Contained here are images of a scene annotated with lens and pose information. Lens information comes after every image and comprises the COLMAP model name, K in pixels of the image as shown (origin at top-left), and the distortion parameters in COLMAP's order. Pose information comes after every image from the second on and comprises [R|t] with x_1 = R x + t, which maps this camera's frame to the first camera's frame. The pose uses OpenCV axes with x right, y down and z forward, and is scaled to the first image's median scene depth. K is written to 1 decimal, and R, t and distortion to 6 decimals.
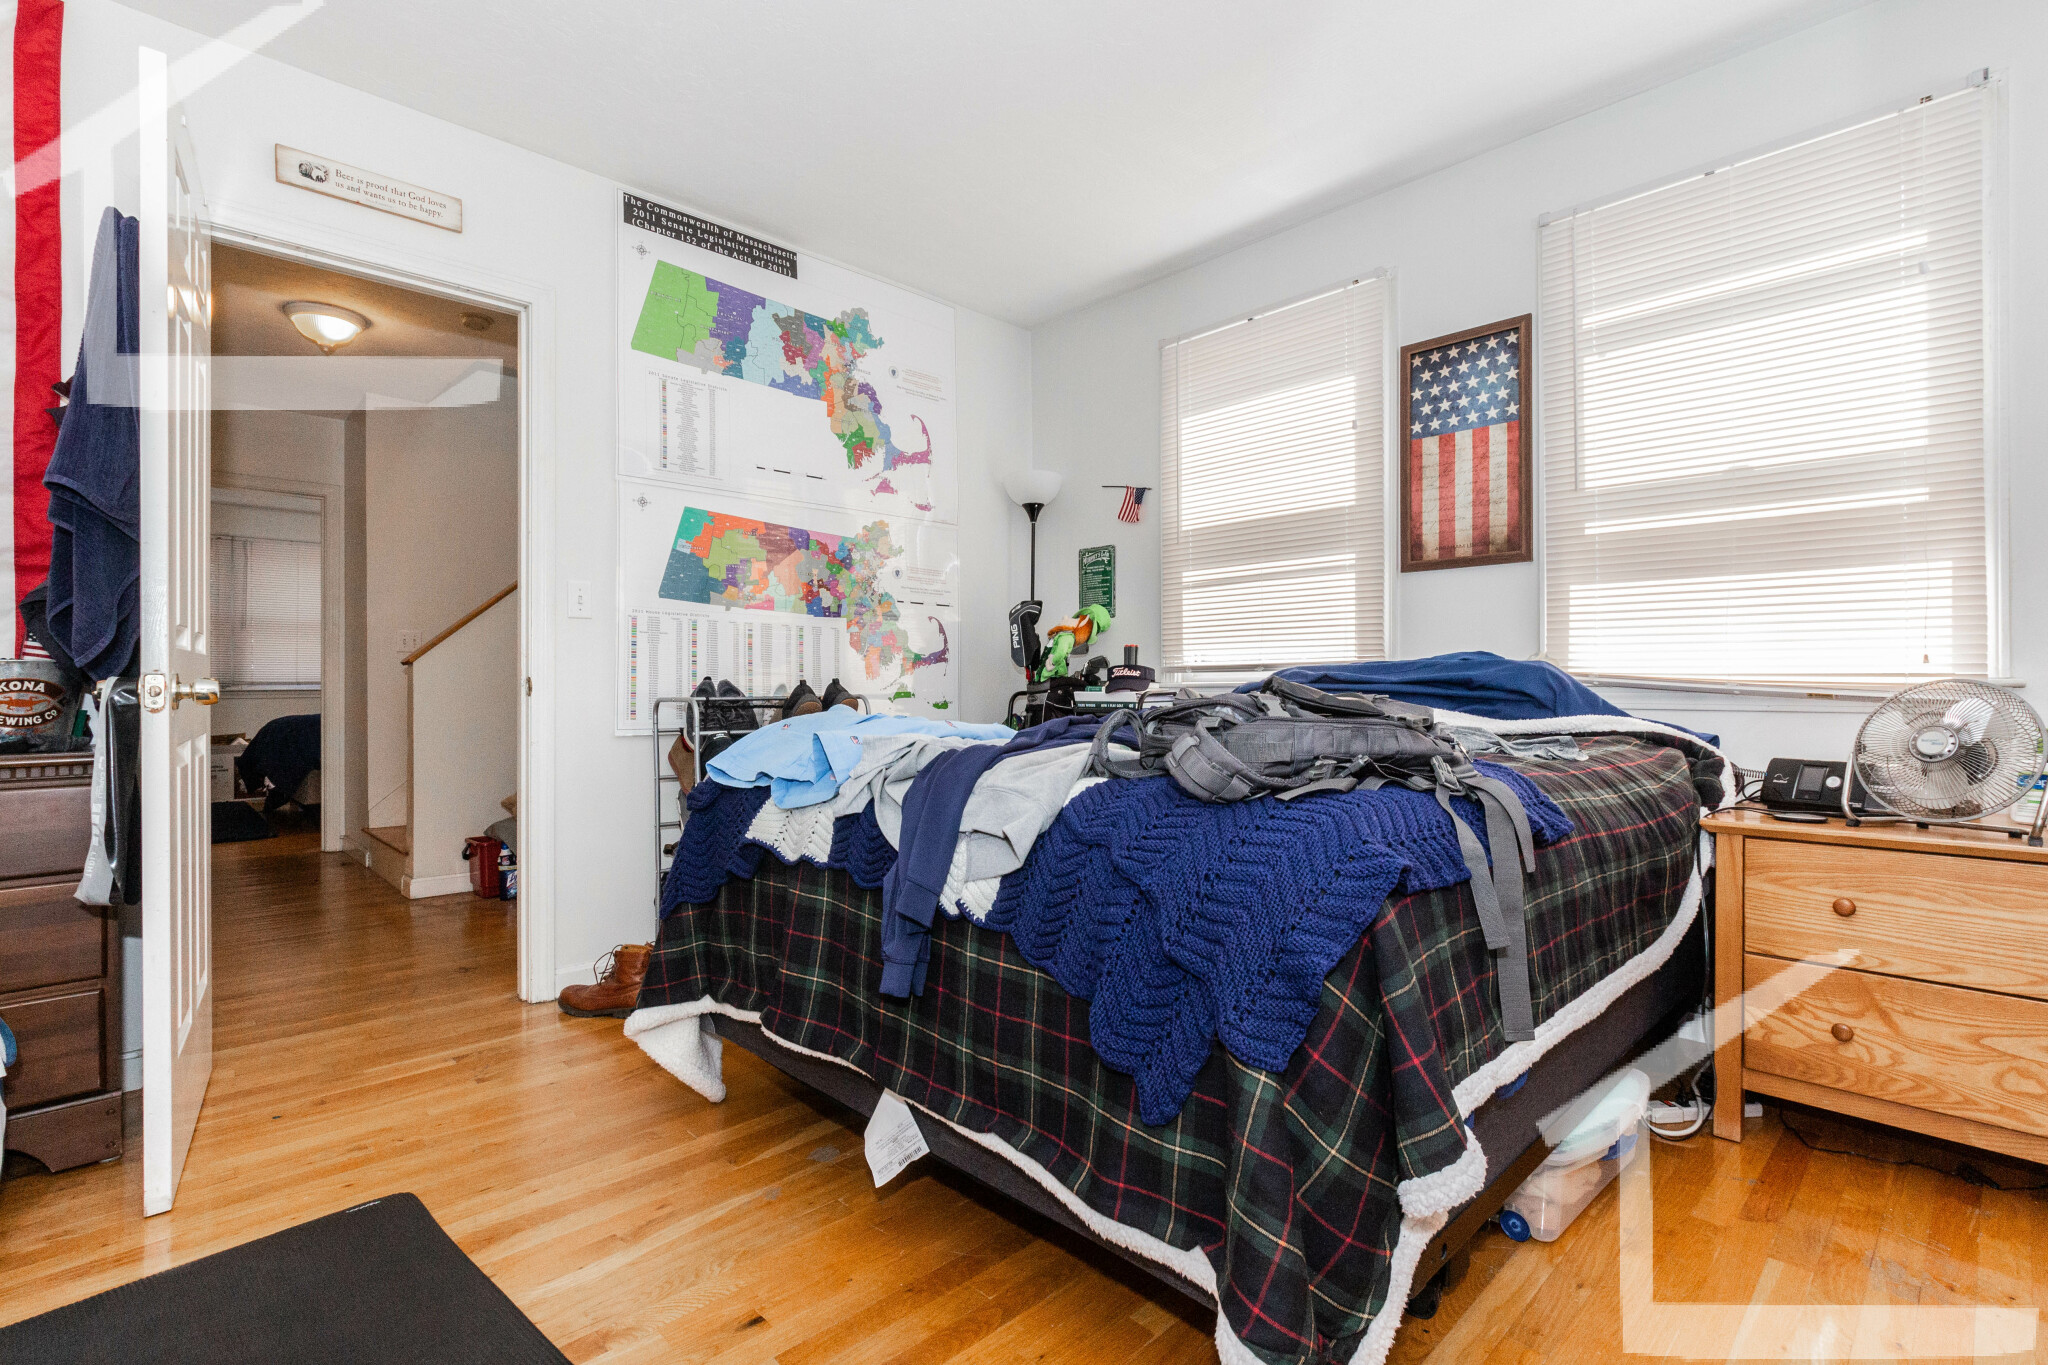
lens RADIAL K [[944.3, 0, 1024.0], [0, 944.3, 682.5], [0, 0, 1]] dist [0.000784, 0.000382]
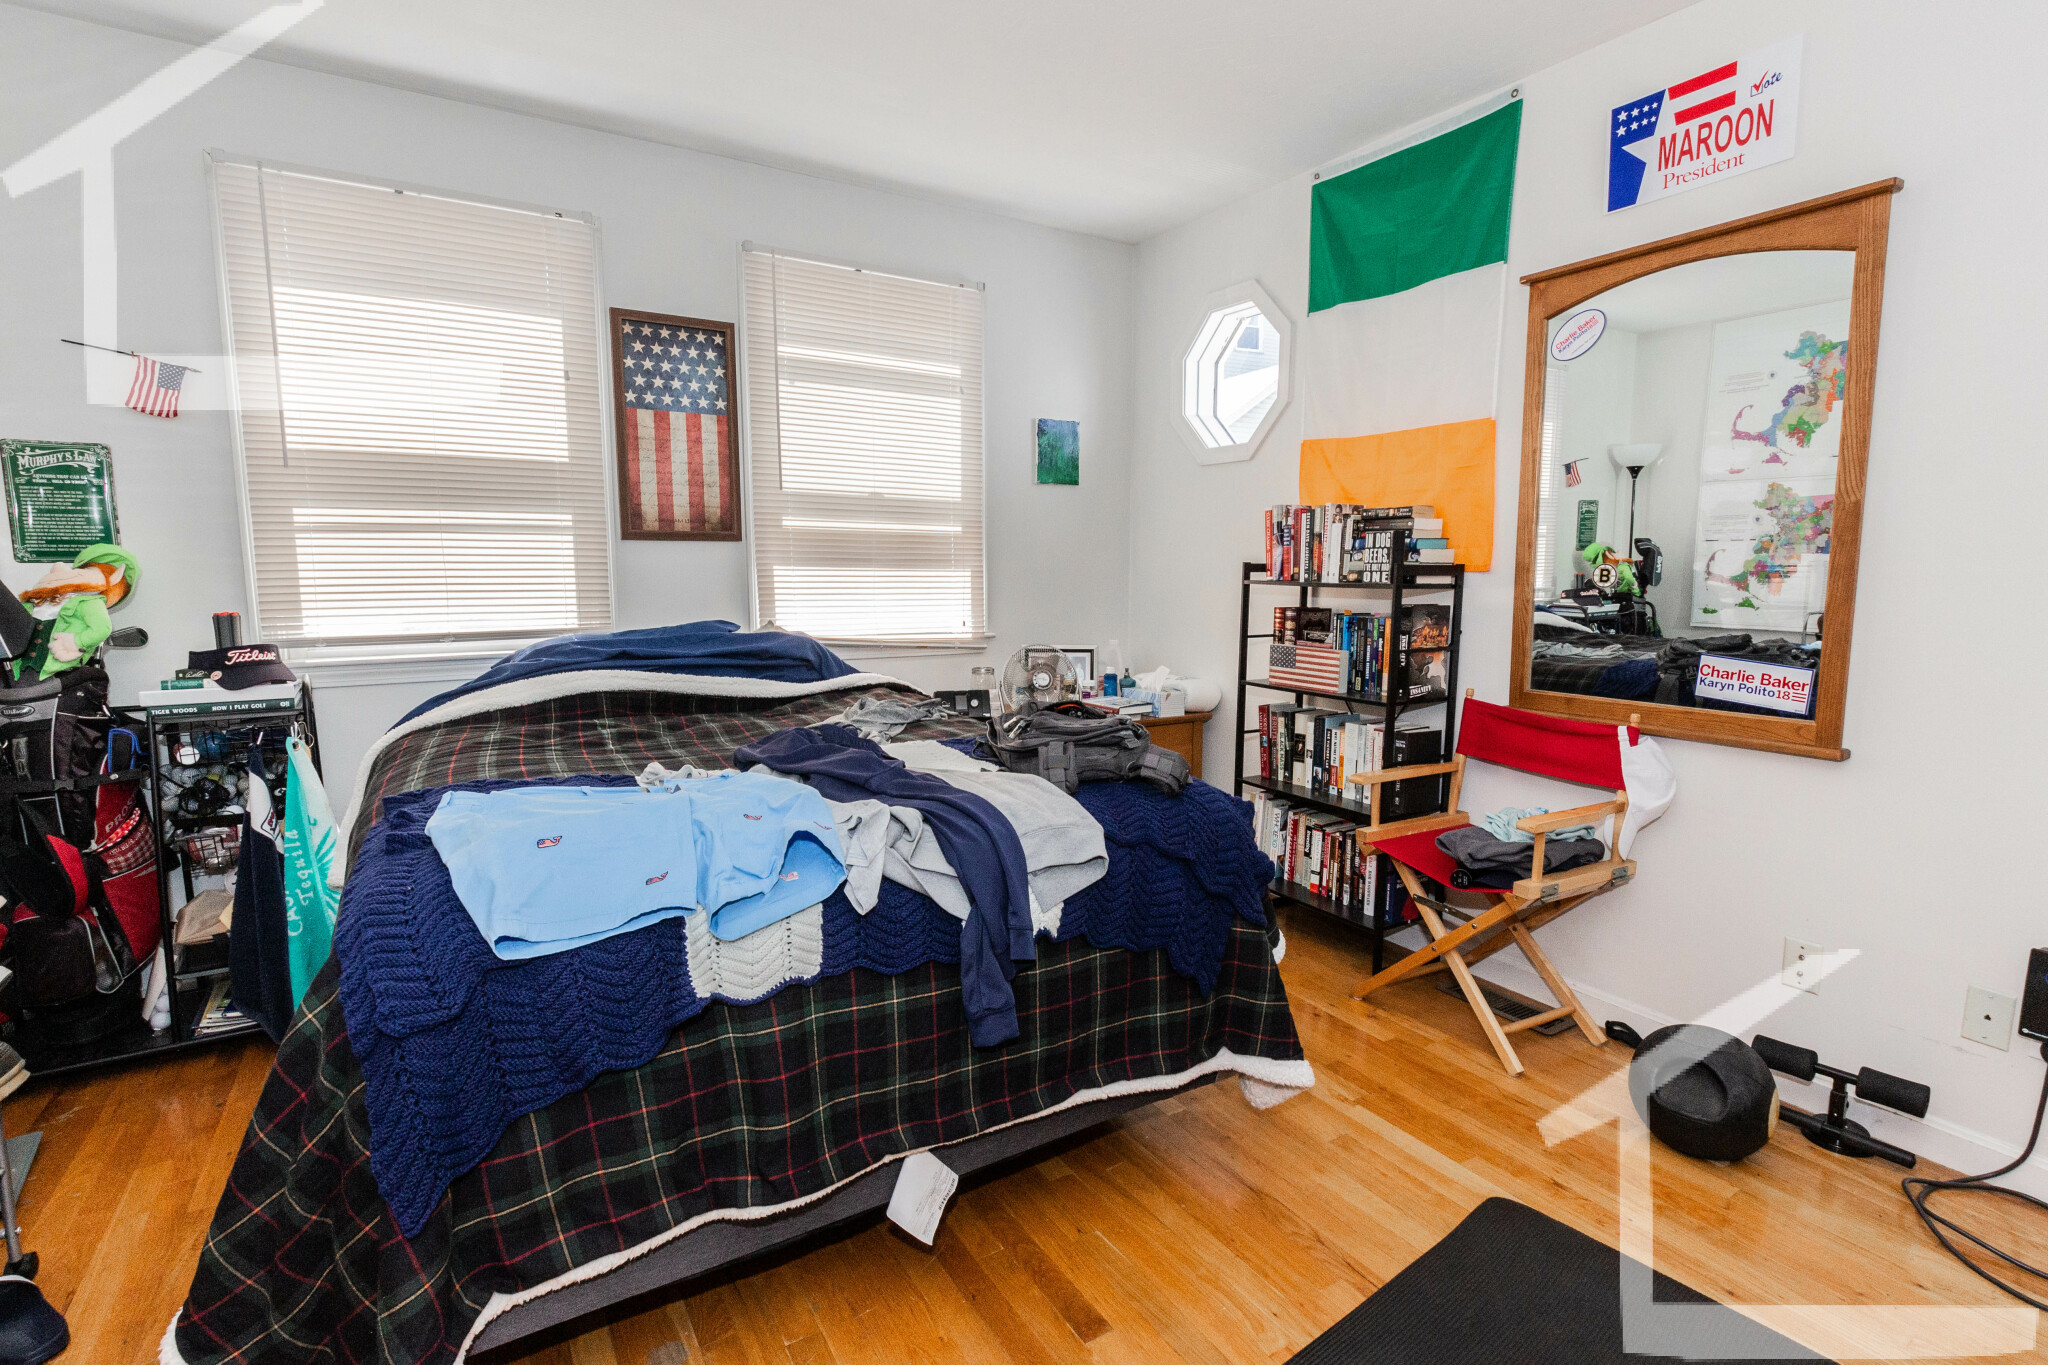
lens RADIAL K [[987.6, 0, 1033.5], [0, 987.6, 677.2], [0, 0, 1]] dist [-0.000293, -0.000136]
pose [[0.211199, -0.113526, 0.970828, -0.579315], [-0.009155, 0.992959, 0.118106, -0.105179], [-0.977400, -0.033832, 0.208673, 0.365975]]
